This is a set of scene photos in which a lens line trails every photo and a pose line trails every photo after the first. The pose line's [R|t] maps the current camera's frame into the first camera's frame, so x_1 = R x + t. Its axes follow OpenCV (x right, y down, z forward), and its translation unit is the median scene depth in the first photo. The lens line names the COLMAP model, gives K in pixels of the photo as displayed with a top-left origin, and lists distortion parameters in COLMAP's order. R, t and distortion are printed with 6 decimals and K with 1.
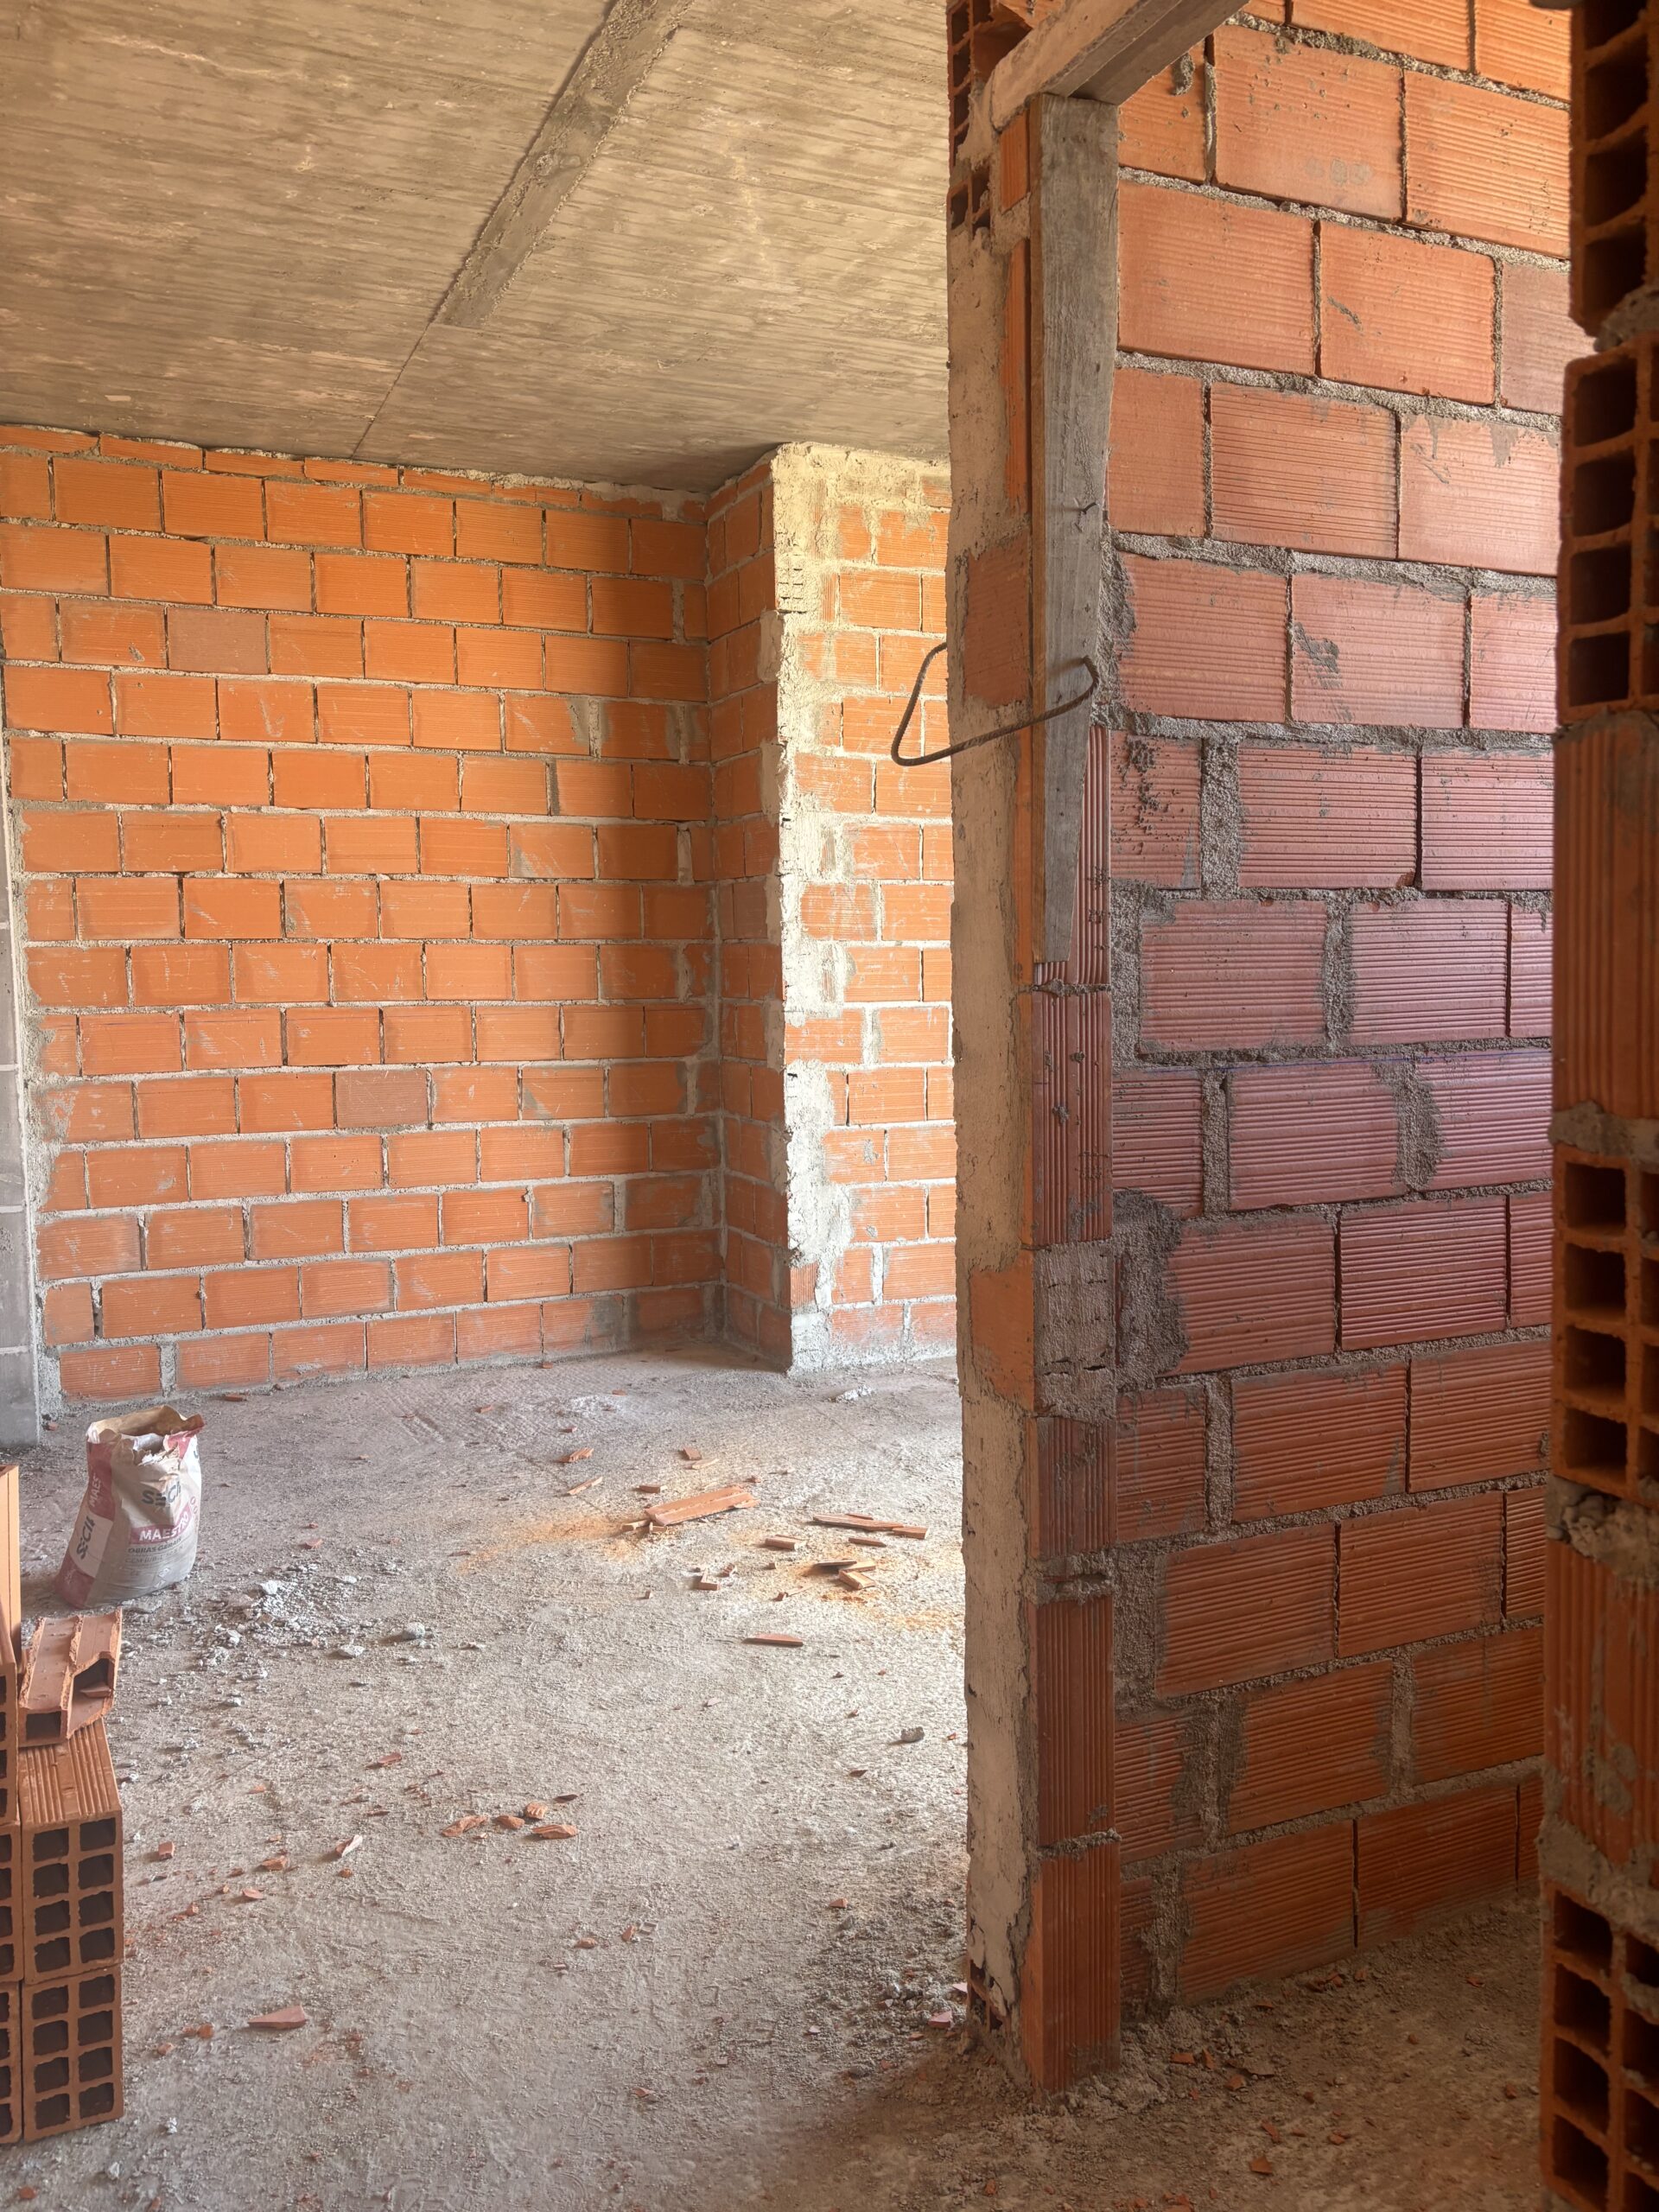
lens RADIAL K [[1668.0, 0, 837.5], [0, 1668.0, 1091.7], [0, 0, 1]] dist [0.053201, -0.069582]
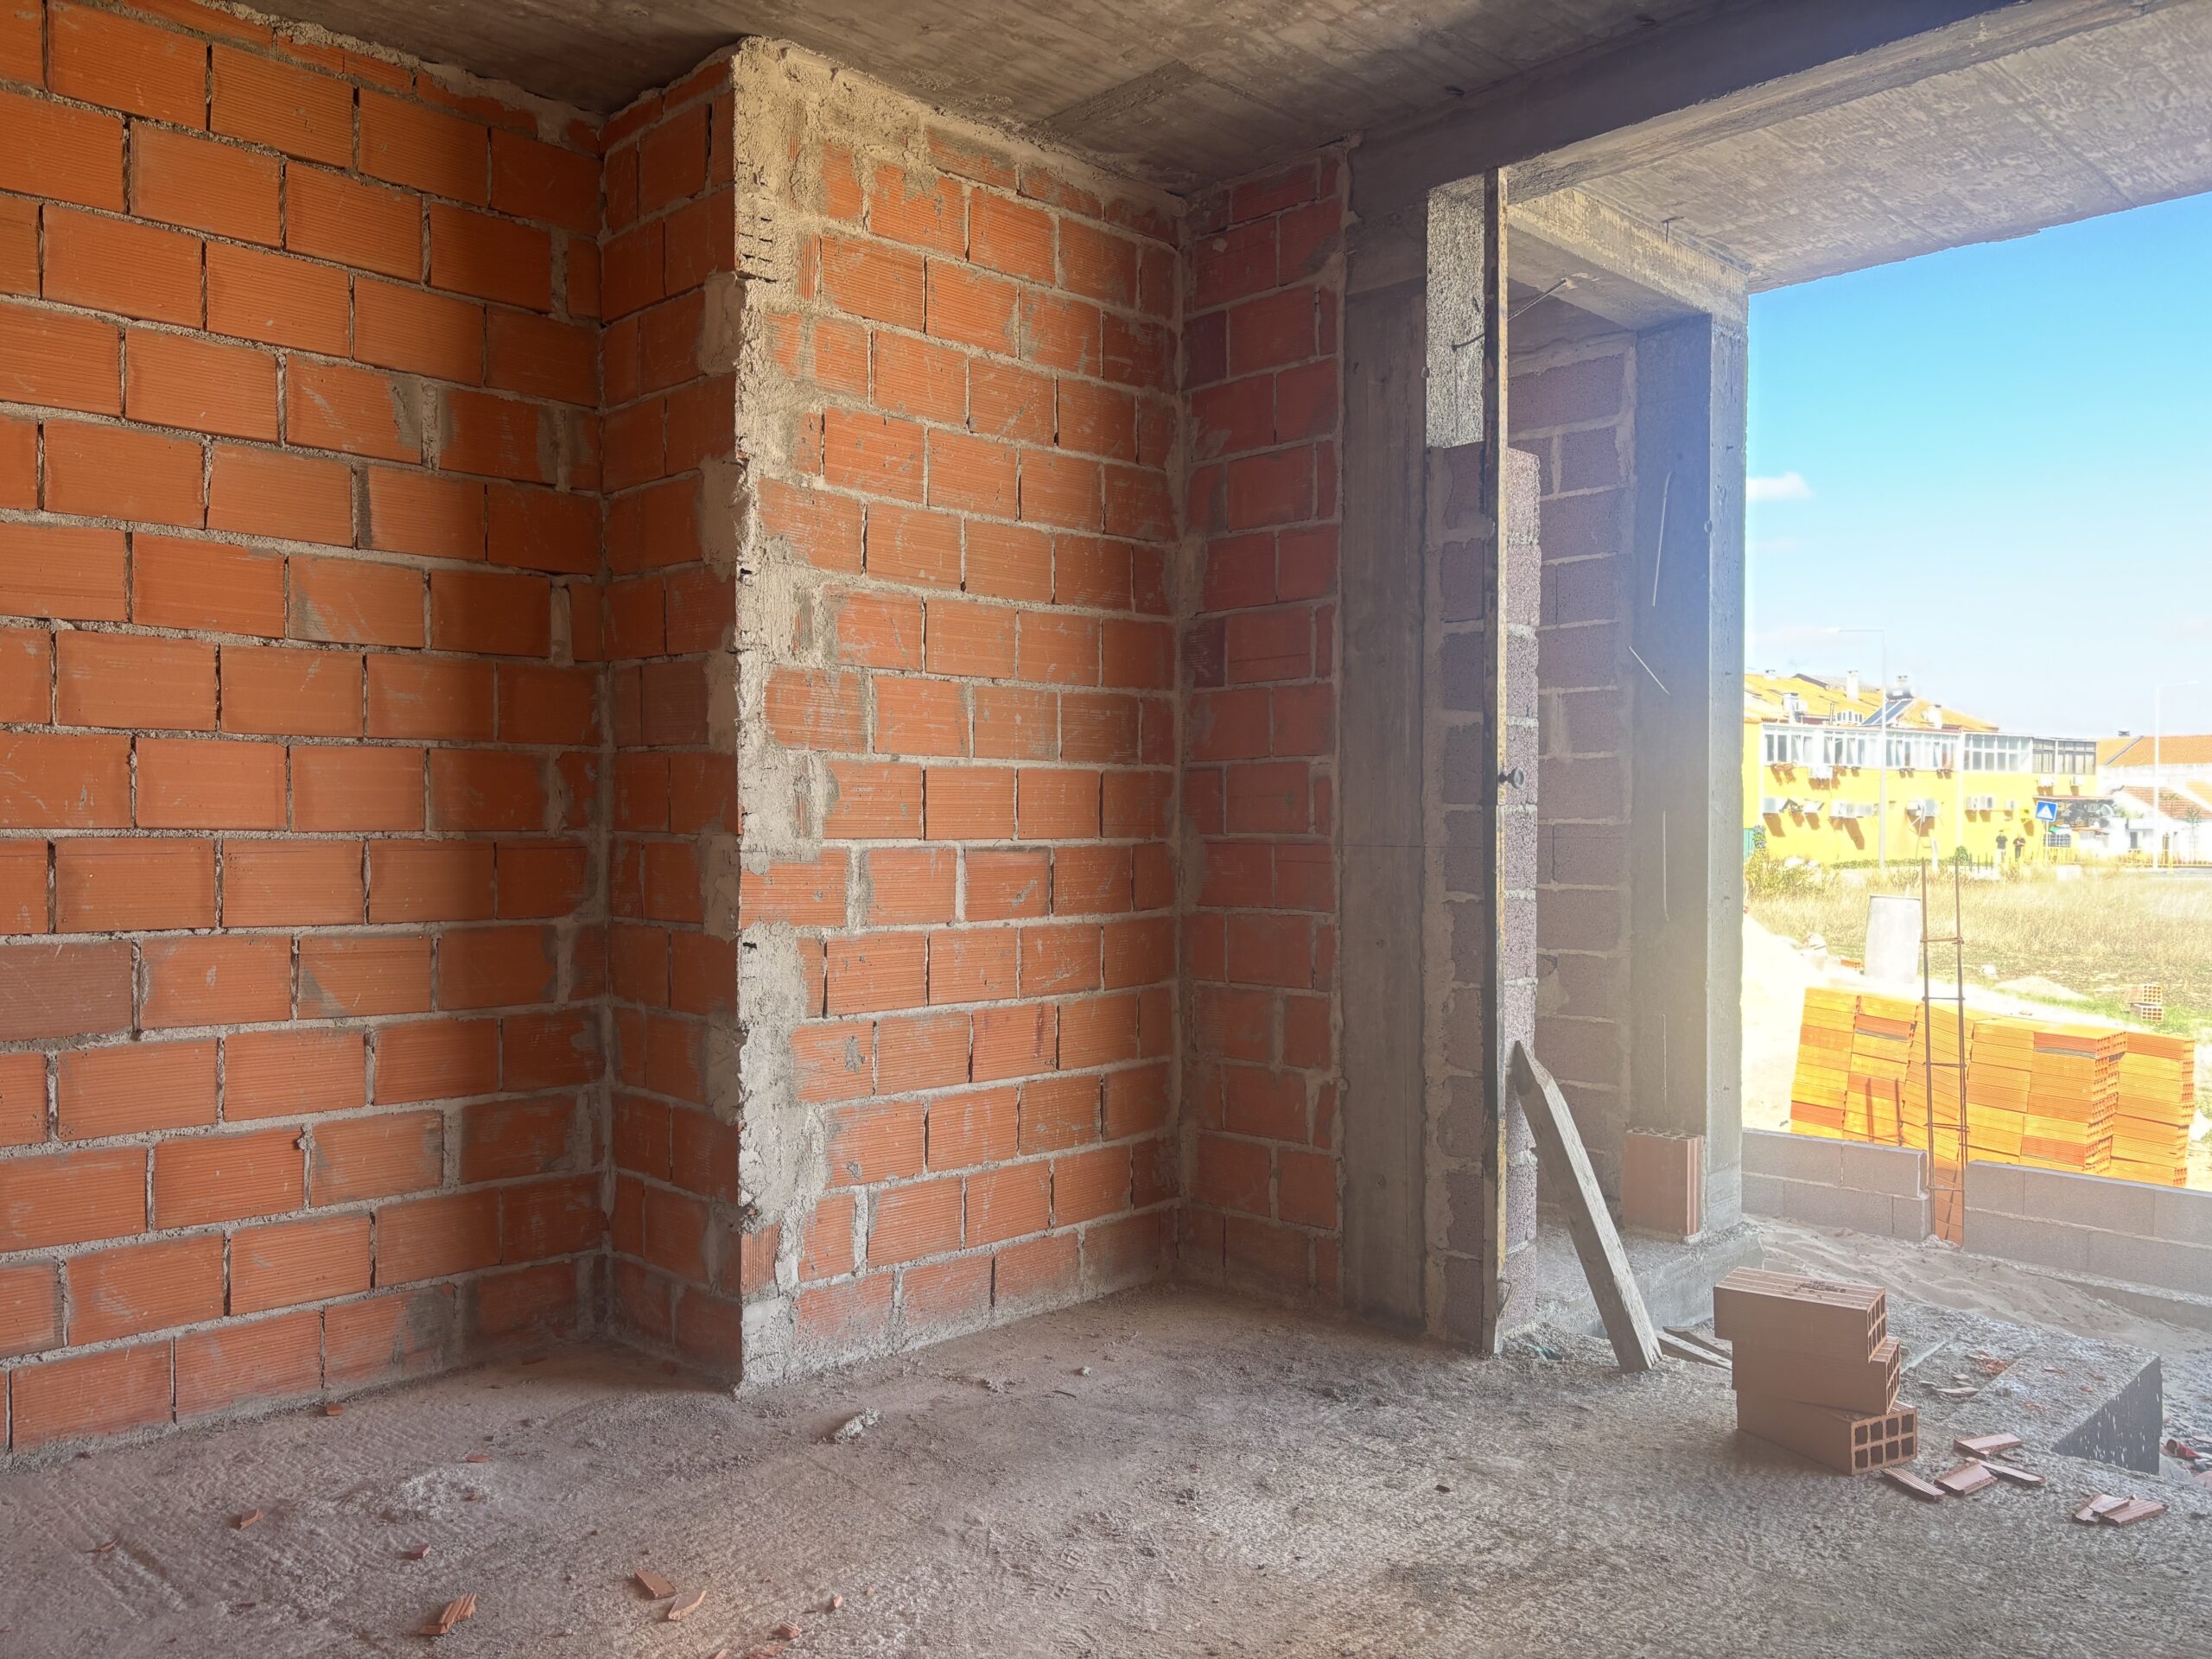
lens RADIAL K [[1668.0, 0, 1094.6], [0, 1668.0, 840.4], [0, 0, 1]] dist [0.053201, -0.069582]
pose [[0.944295, 0.013302, 0.328832, -0.116856], [0.007288, 0.998093, -0.061304, -0.009679], [-0.329020, 0.060286, 0.942397, 0.302788]]
